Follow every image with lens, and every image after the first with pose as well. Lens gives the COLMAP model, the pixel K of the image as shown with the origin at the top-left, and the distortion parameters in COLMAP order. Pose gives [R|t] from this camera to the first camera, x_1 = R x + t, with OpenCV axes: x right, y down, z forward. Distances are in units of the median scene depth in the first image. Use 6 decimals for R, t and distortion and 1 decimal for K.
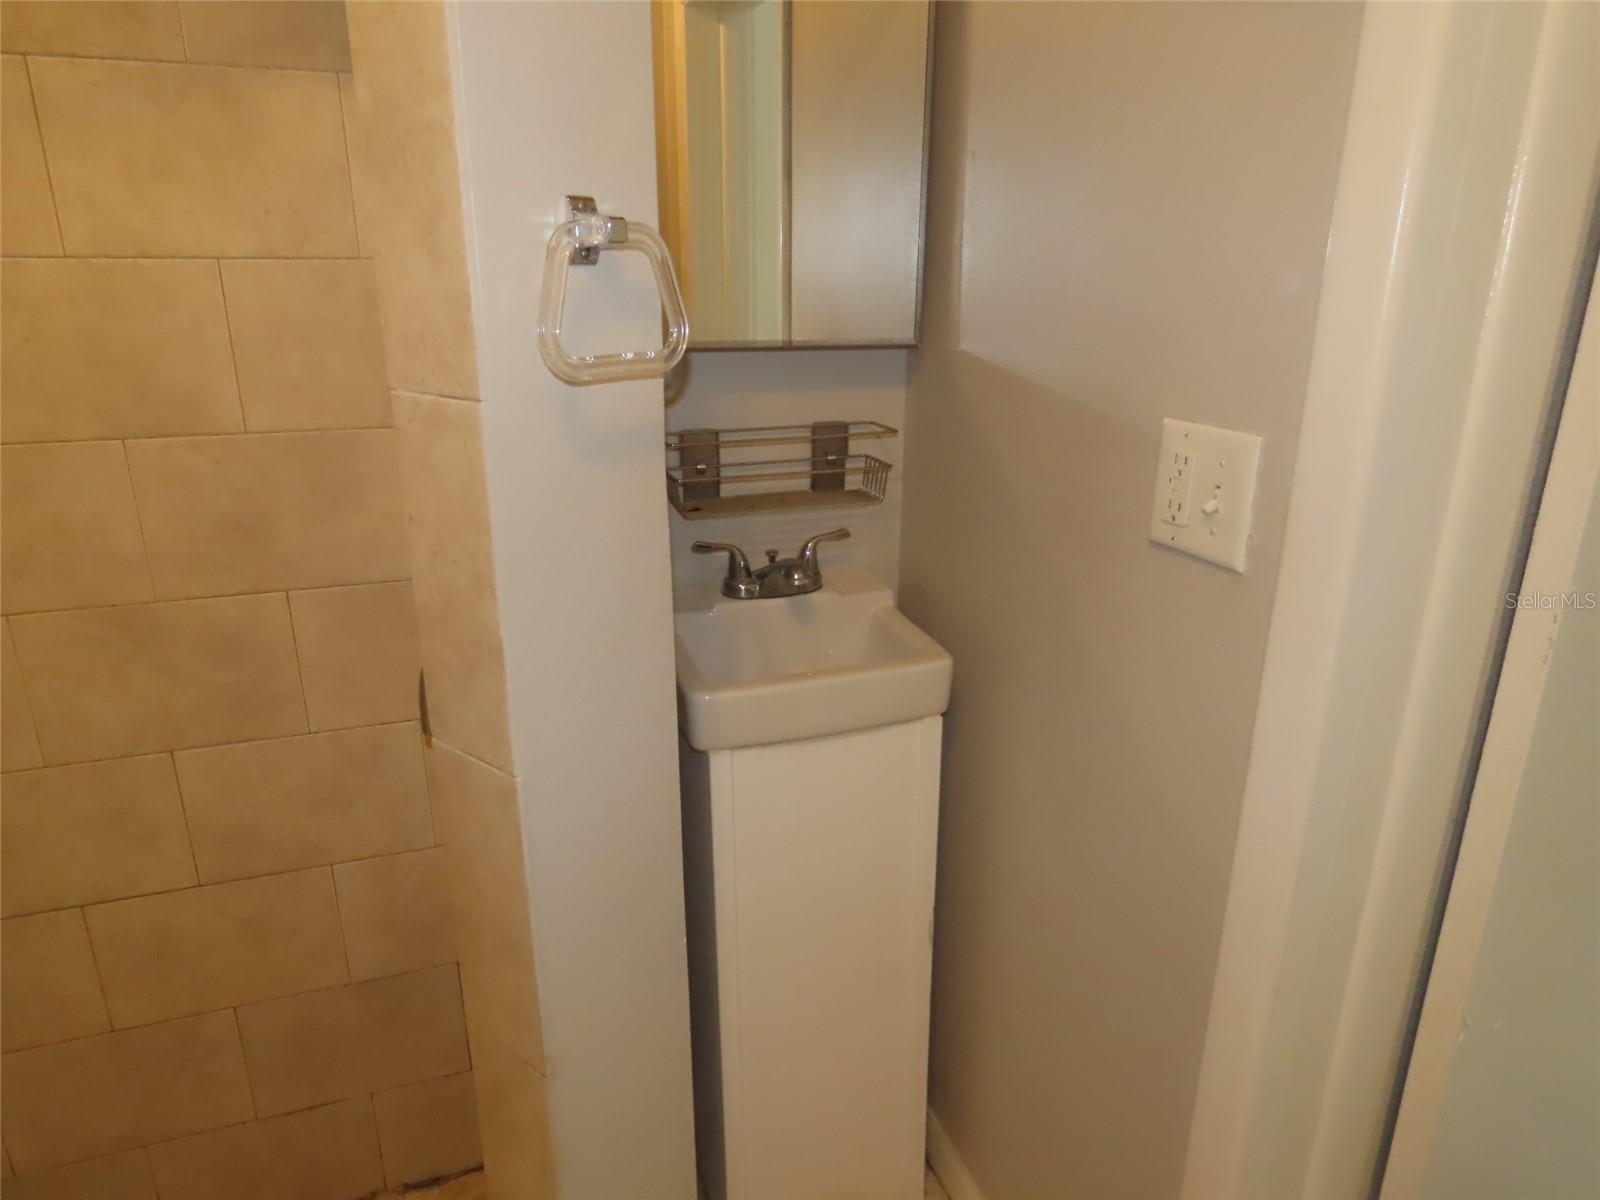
lens RADIAL K [[999.9, 0, 796.7], [0, 999.9, 607.2], [0, 0, 1]] dist [-0.006055, -0.002025]
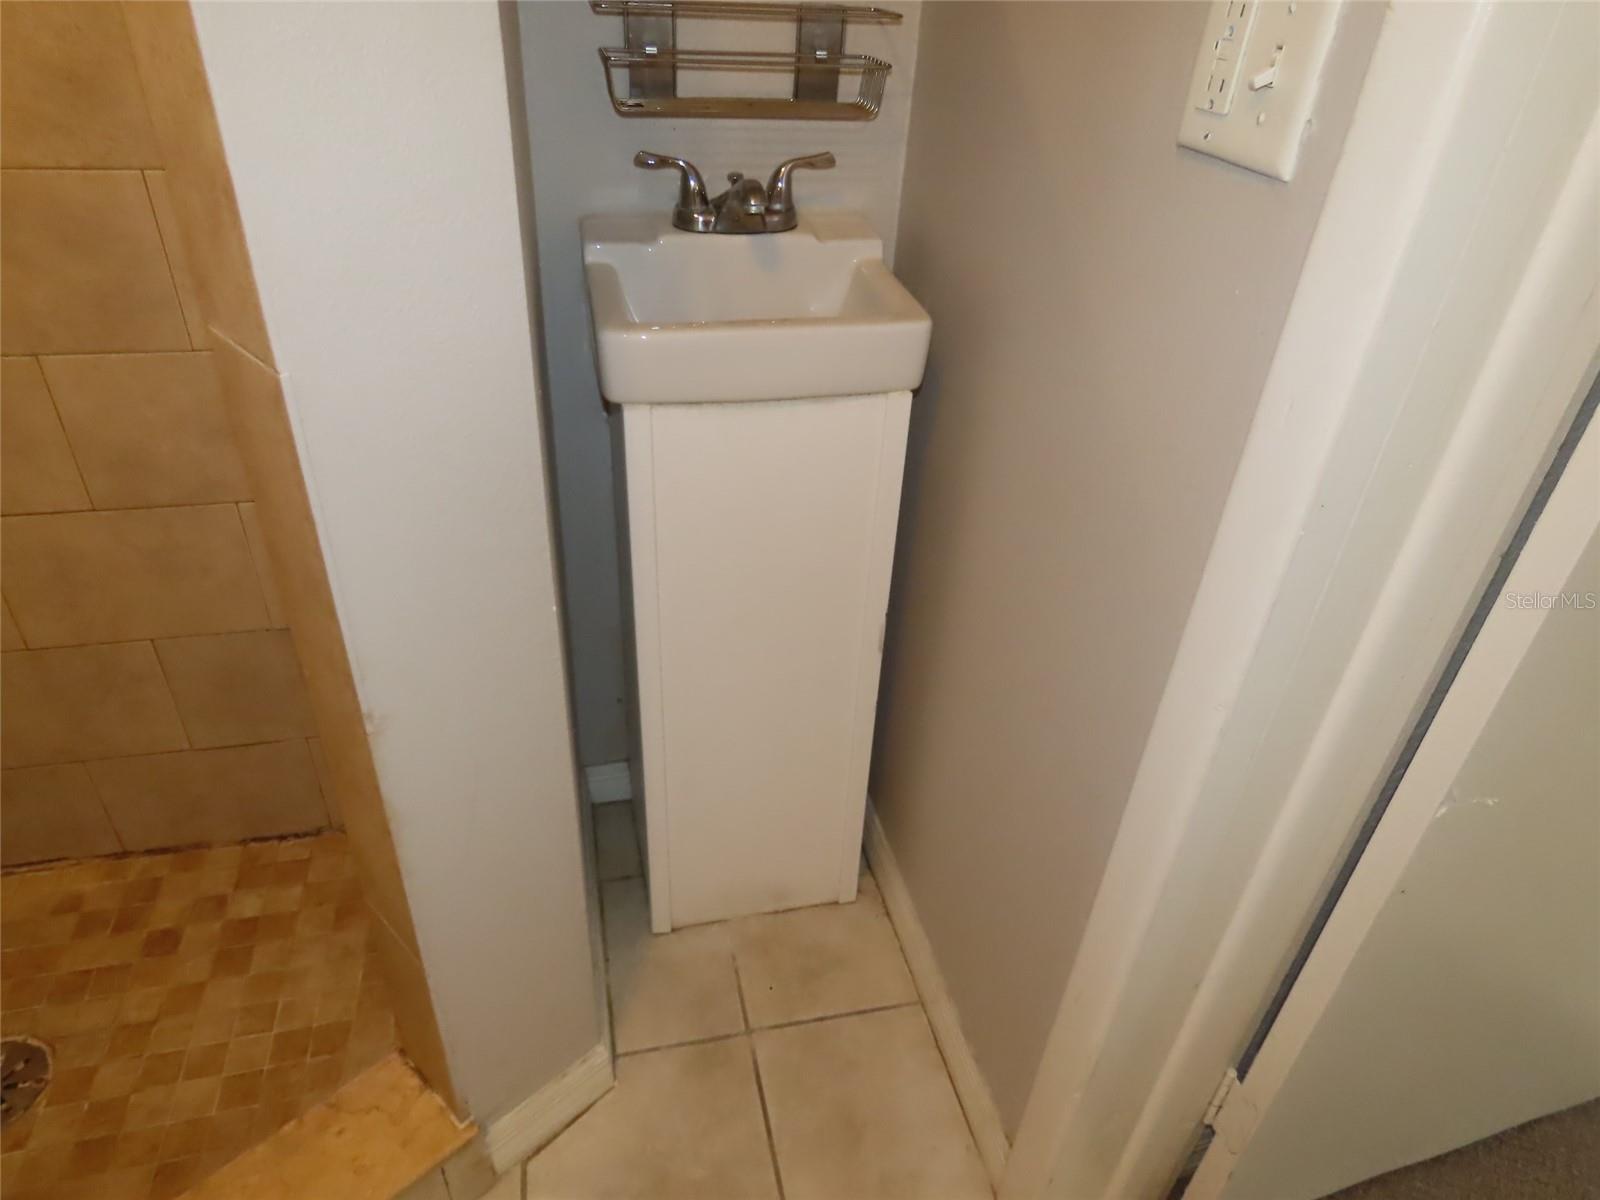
lens RADIAL K [[999.9, 0, 796.7], [0, 999.9, 607.2], [0, 0, 1]] dist [-0.006055, -0.002025]
pose [[0.993489, 0.100733, -0.053225, 0.109651], [-0.082459, 0.958135, 0.274186, 0.058491], [0.078617, -0.268012, 0.960203, 0.138734]]
